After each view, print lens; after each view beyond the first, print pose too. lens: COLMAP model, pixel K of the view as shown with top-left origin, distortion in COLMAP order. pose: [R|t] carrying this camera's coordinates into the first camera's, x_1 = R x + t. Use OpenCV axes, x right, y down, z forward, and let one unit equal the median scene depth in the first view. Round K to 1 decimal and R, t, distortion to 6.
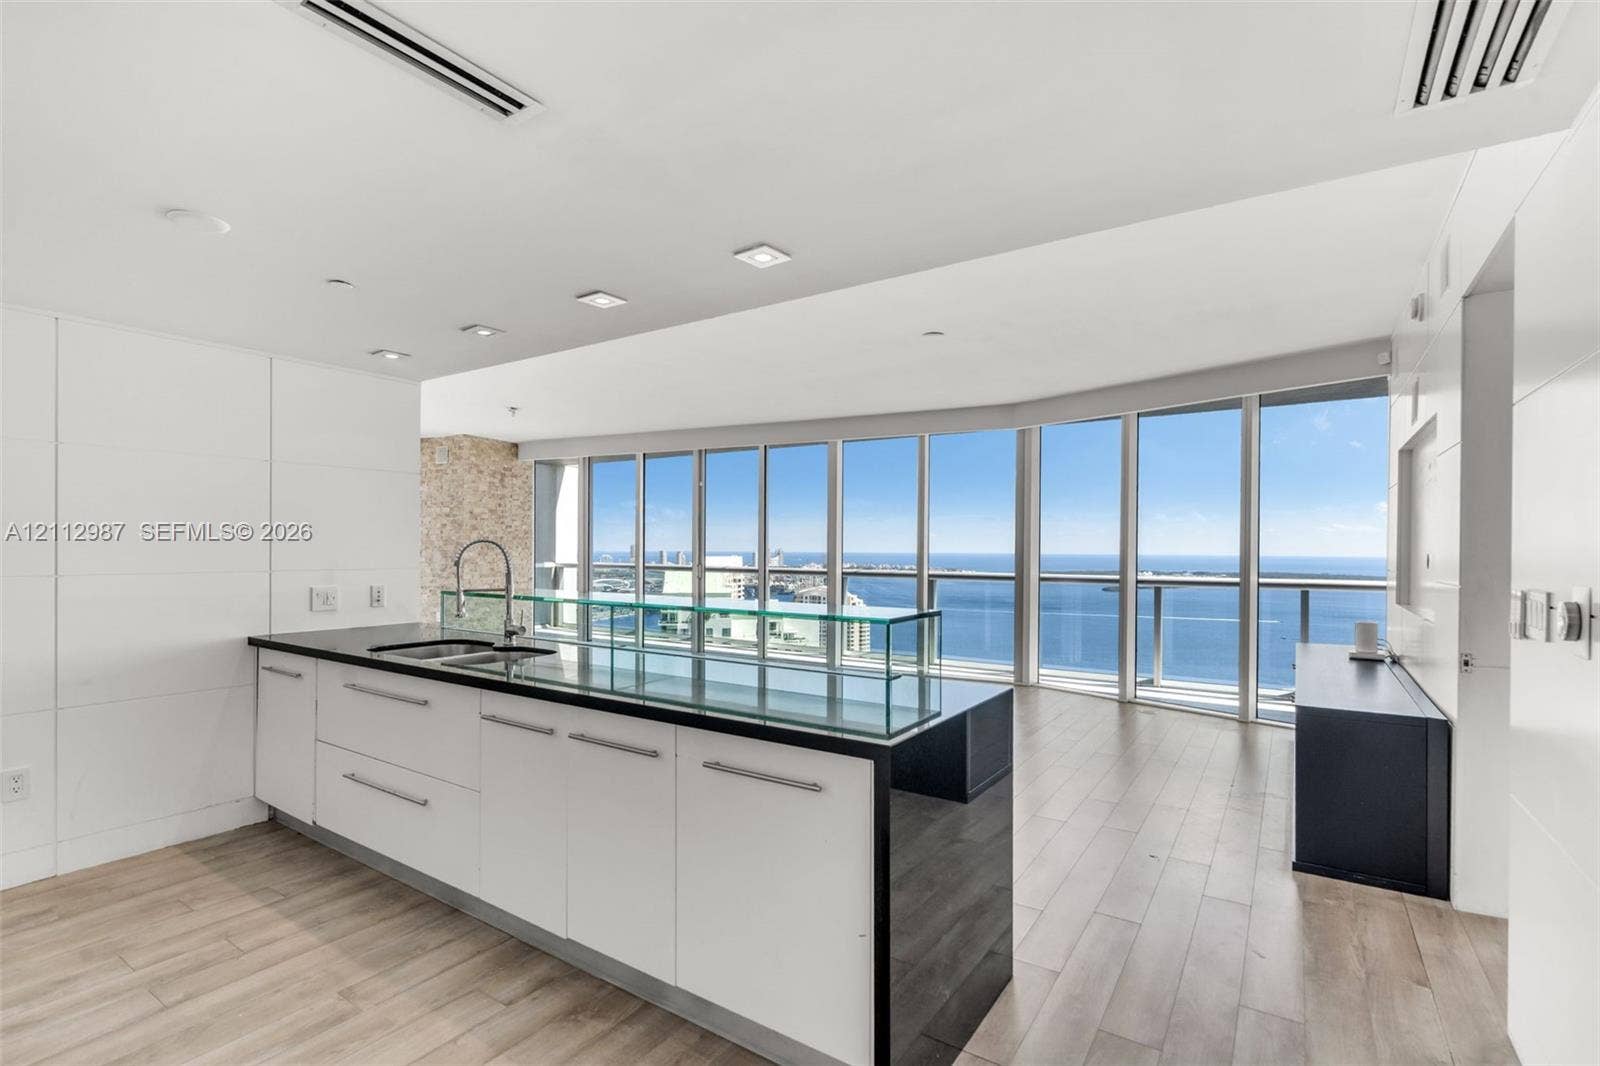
lens RADIAL K [[737.2, 0, 805.6], [0, 737.2, 541.9], [0, 0, 1]] dist [-0.004687, -0.000043]
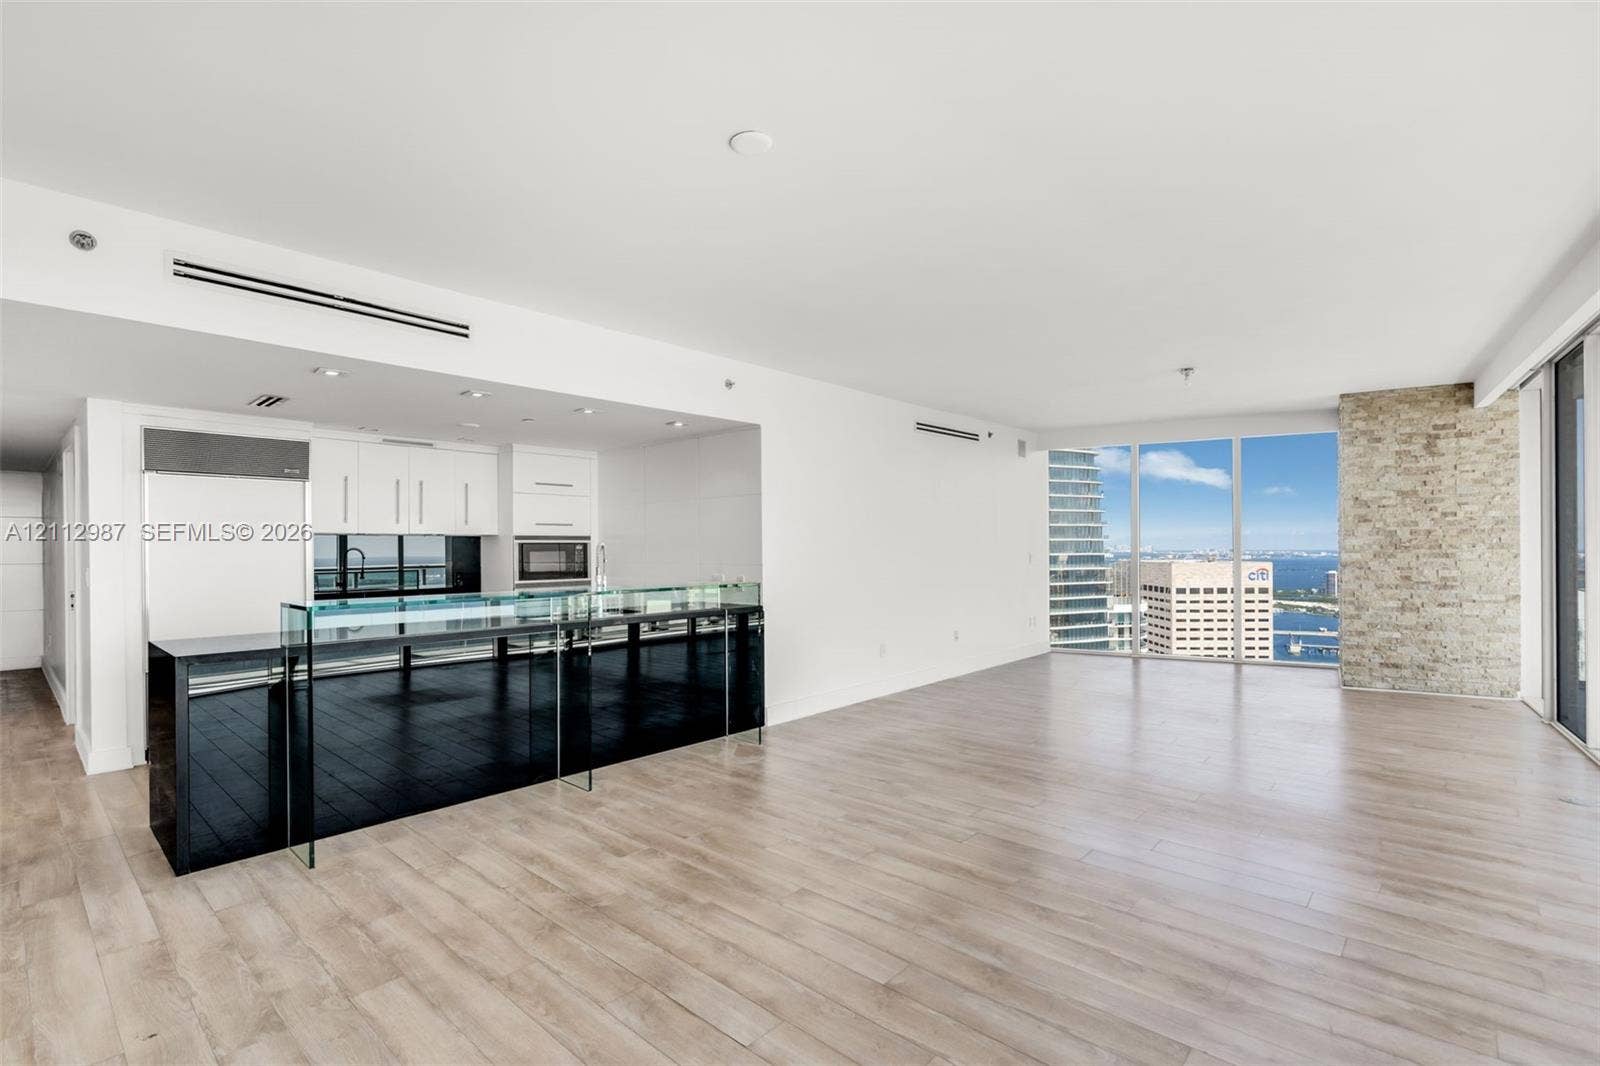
lens RADIAL K [[737.2, 0, 798.5], [0, 737.2, 549.1], [0, 0, 1]] dist [-0.004687, -0.000043]
pose [[-0.140586, 0.000573, -0.990068, 0.327992], [0.016159, 0.999868, -0.001716, 0.002239], [0.989937, -0.016239, -0.140577, 0.528179]]
